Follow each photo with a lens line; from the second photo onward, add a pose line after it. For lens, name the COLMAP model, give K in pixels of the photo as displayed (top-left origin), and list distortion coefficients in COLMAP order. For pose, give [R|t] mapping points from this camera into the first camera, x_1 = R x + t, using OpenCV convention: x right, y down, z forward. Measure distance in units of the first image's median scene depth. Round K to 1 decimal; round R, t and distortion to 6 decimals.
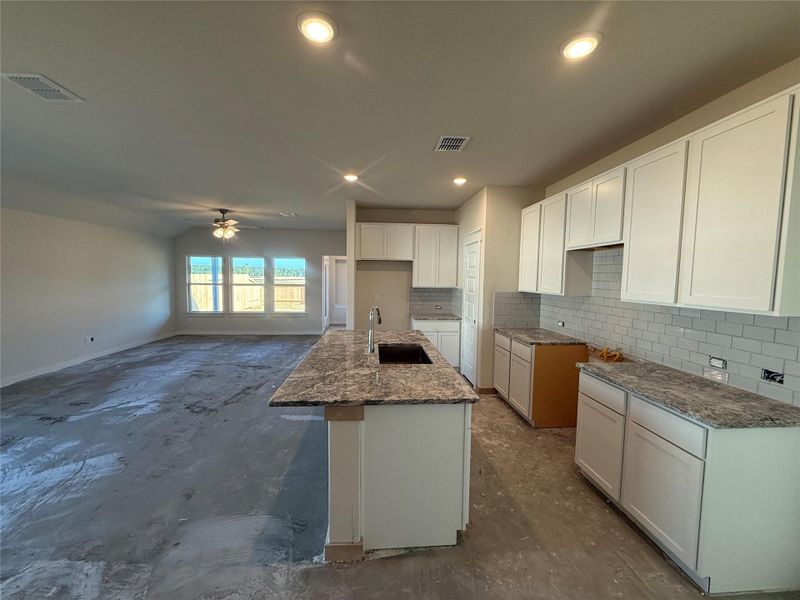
lens RADIAL K [[319.5, 0, 397.4], [0, 319.5, 300.4], [0, 0, 1]] dist [-0.000924, 0.000228]
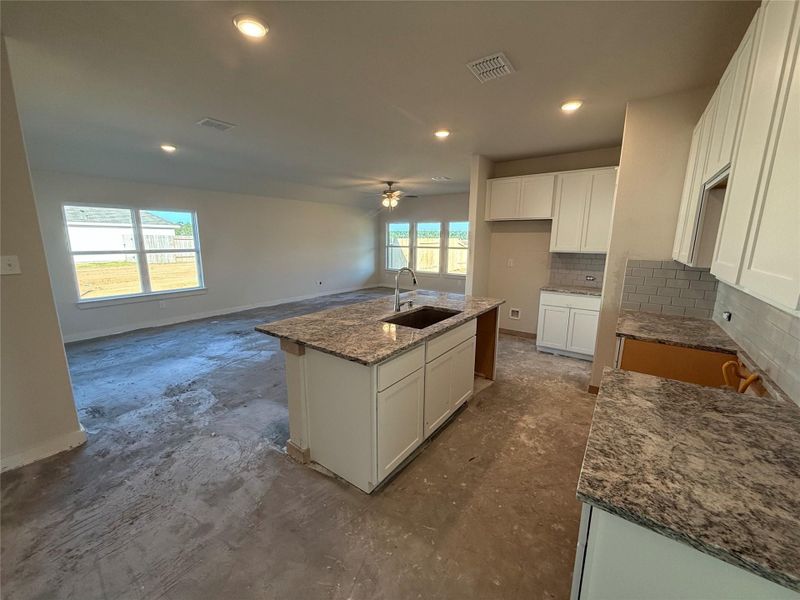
lens RADIAL K [[319.5, 0, 397.4], [0, 319.5, 300.4], [0, 0, 1]] dist [-0.000924, 0.000228]
pose [[0.761052, 0.116110, -0.638215, 0.387722], [-0.045438, 0.990976, 0.126105, -0.002719], [0.647097, -0.066973, 0.759460, 0.137227]]
